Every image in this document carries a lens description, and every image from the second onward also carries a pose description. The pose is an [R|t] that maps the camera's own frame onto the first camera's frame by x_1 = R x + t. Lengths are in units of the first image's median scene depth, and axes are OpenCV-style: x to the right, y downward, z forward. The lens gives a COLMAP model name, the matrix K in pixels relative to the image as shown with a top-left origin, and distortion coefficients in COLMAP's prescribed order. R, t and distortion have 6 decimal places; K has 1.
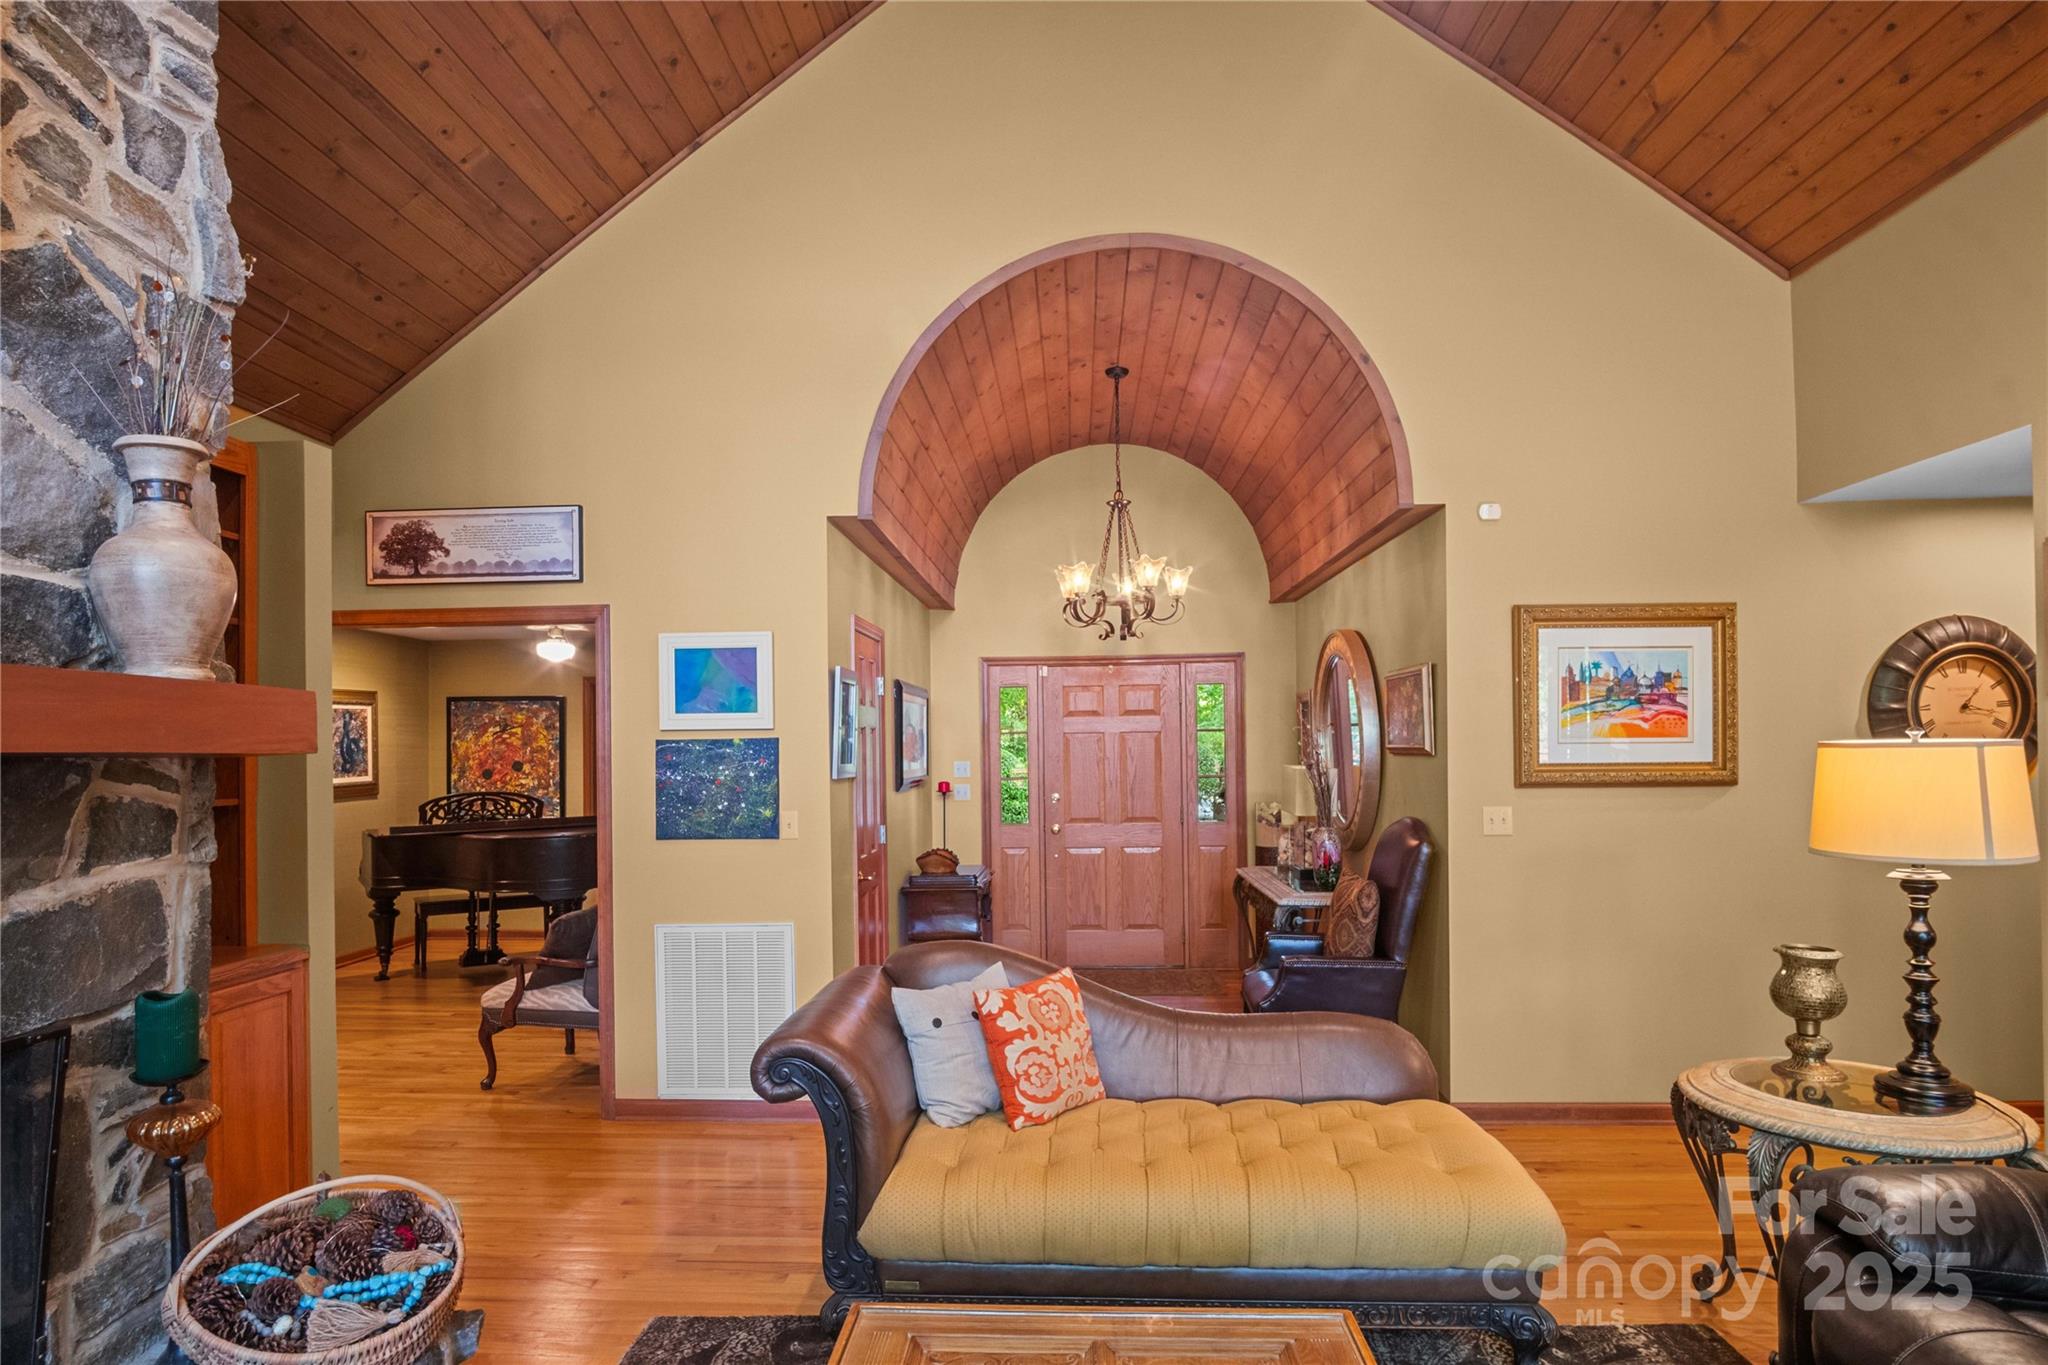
lens RADIAL K [[1126.4, 0, 1022.1], [0, 1126.4, 722.5], [0, 0, 1]] dist [-0.015646, 0.000811]
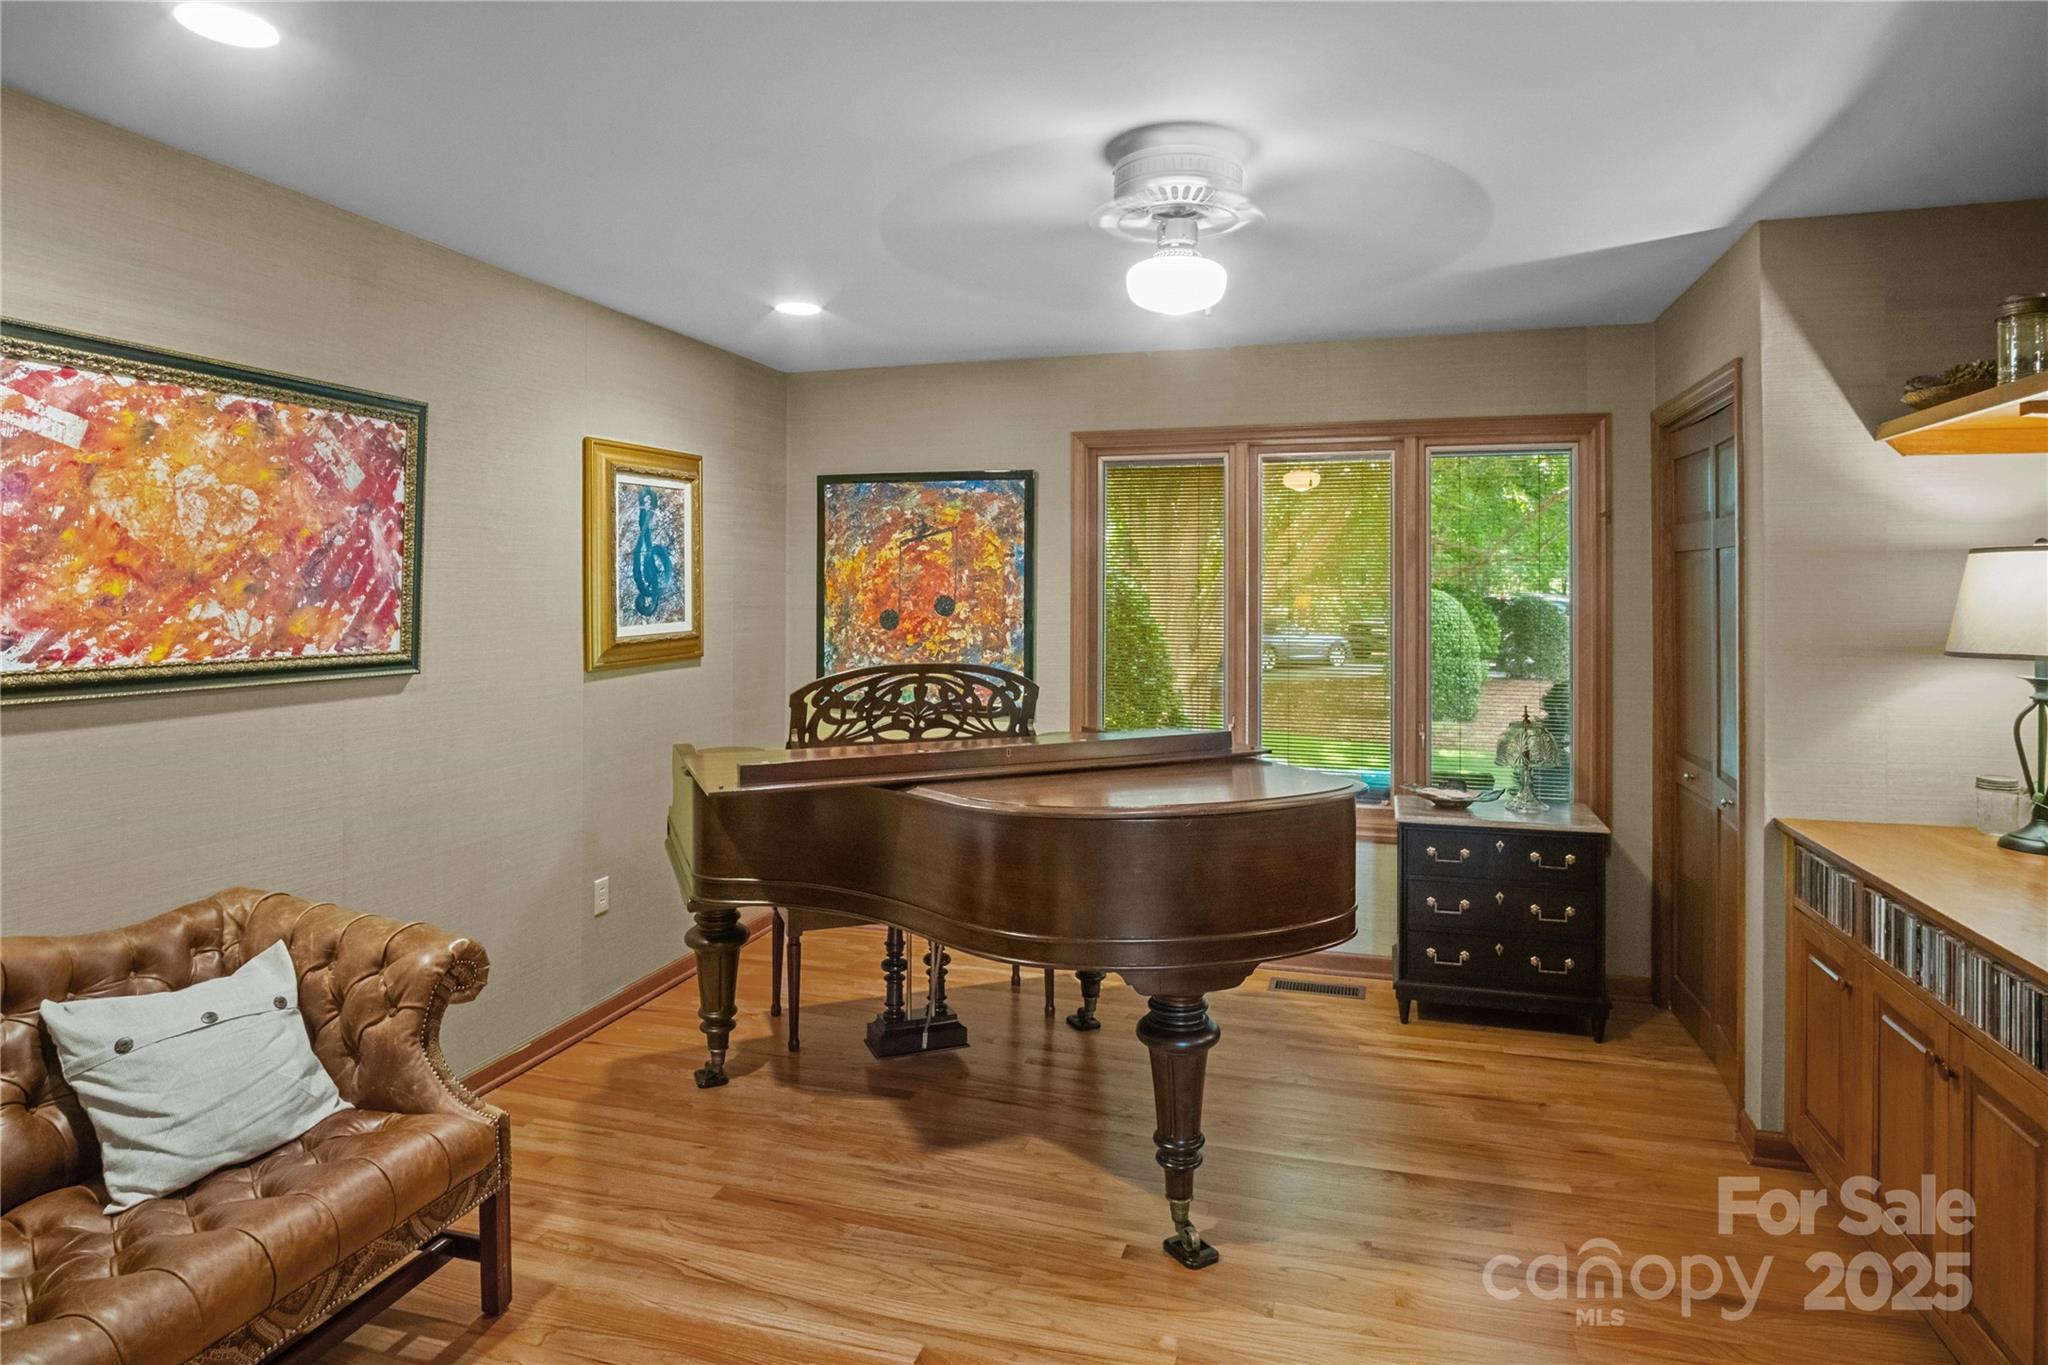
lens RADIAL K [[1126.4, 0, 1034.2], [0, 1126.4, 579.5], [0, 0, 1]] dist [-0.015646, 0.000811]
pose [[0.974092, 0.009811, -0.225937, -0.553213], [-0.006701, 0.999872, 0.014528, 0.036083], [0.226051, -0.012637, 0.974034, 0.948997]]
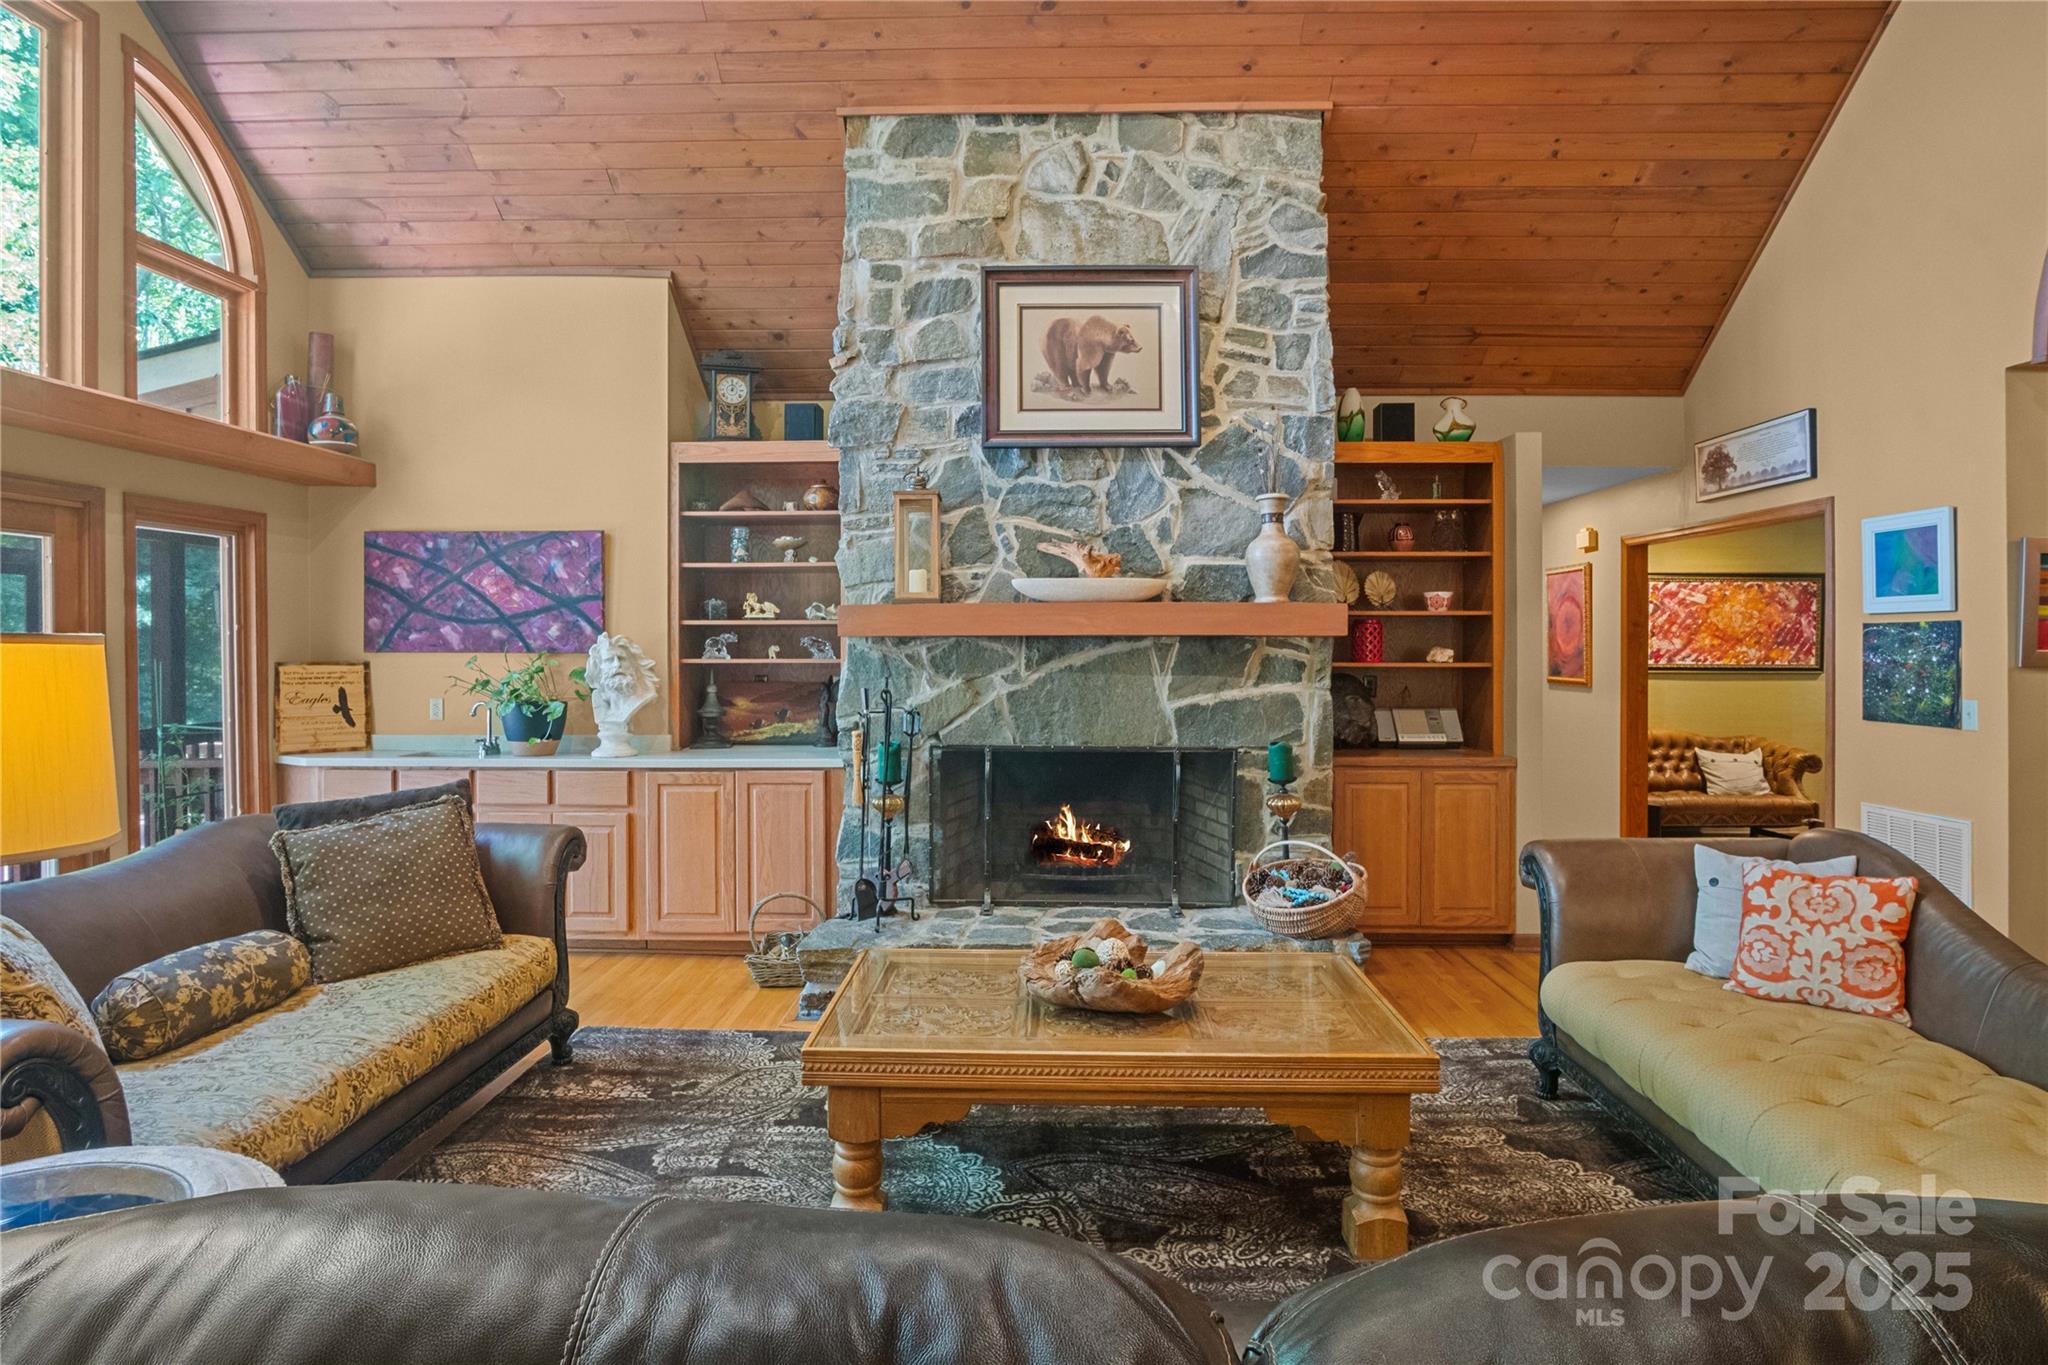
lens RADIAL K [[1126.4, 0, 1008.2], [0, 1126.4, 644.8], [0, 0, 1]] dist [-0.015646, 0.000811]
pose [[0.011527, 0.013265, -0.999846, 0.687574], [0.025930, 0.999572, 0.013560, 0.001037], [0.999597, -0.026083, 0.011178, 0.205879]]
